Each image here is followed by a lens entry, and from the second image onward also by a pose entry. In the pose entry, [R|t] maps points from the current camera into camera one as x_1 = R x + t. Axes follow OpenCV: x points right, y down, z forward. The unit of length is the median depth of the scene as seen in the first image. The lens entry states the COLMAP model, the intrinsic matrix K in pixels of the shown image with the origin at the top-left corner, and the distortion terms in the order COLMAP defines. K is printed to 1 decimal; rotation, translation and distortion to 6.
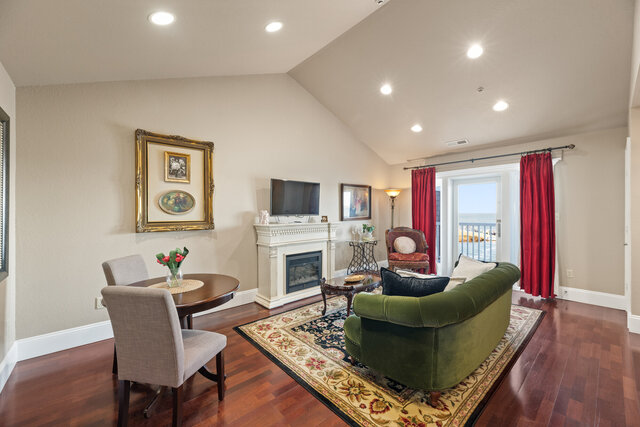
lens RADIAL K [[258.8, 0, 321.2], [0, 258.8, 217.4], [0, 0, 1]] dist [-0.000418, -0.000222]
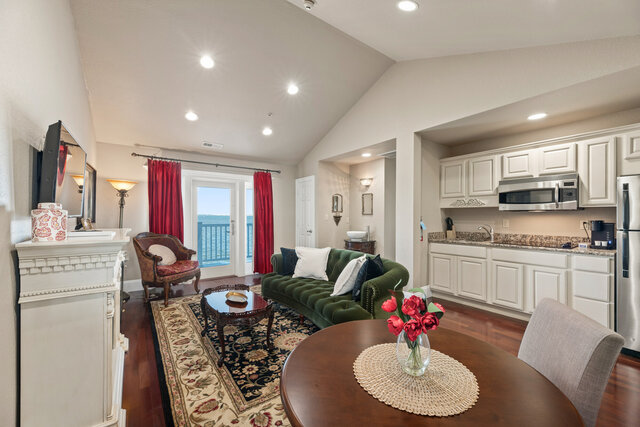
lens RADIAL K [[258.8, 0, 321.2], [0, 258.8, 217.4], [0, 0, 1]] dist [-0.000418, -0.000222]
pose [[0.088132, -0.000941, 0.996108, -0.504542], [0.018582, 0.999827, -0.000700, 0.003799], [-0.995936, 0.018571, 0.088134, 0.550396]]
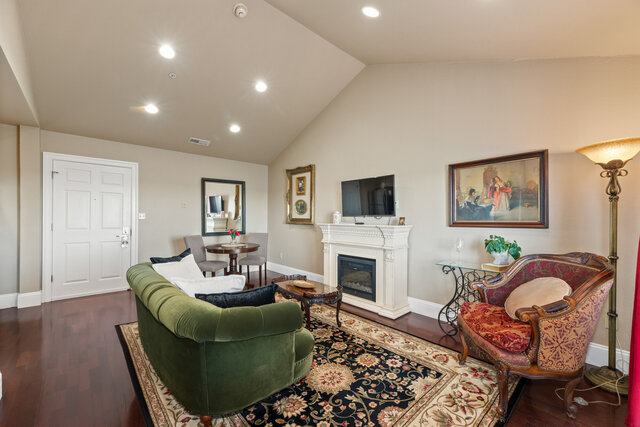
lens RADIAL K [[258.8, 0, 321.2], [0, 258.8, 217.4], [0, 0, 1]] dist [-0.000418, -0.000222]
pose [[0.020824, 0.001451, -0.999782, 0.821085], [-0.031223, 0.999512, 0.000800, 0.001407], [0.999295, 0.031200, 0.020859, 0.836073]]
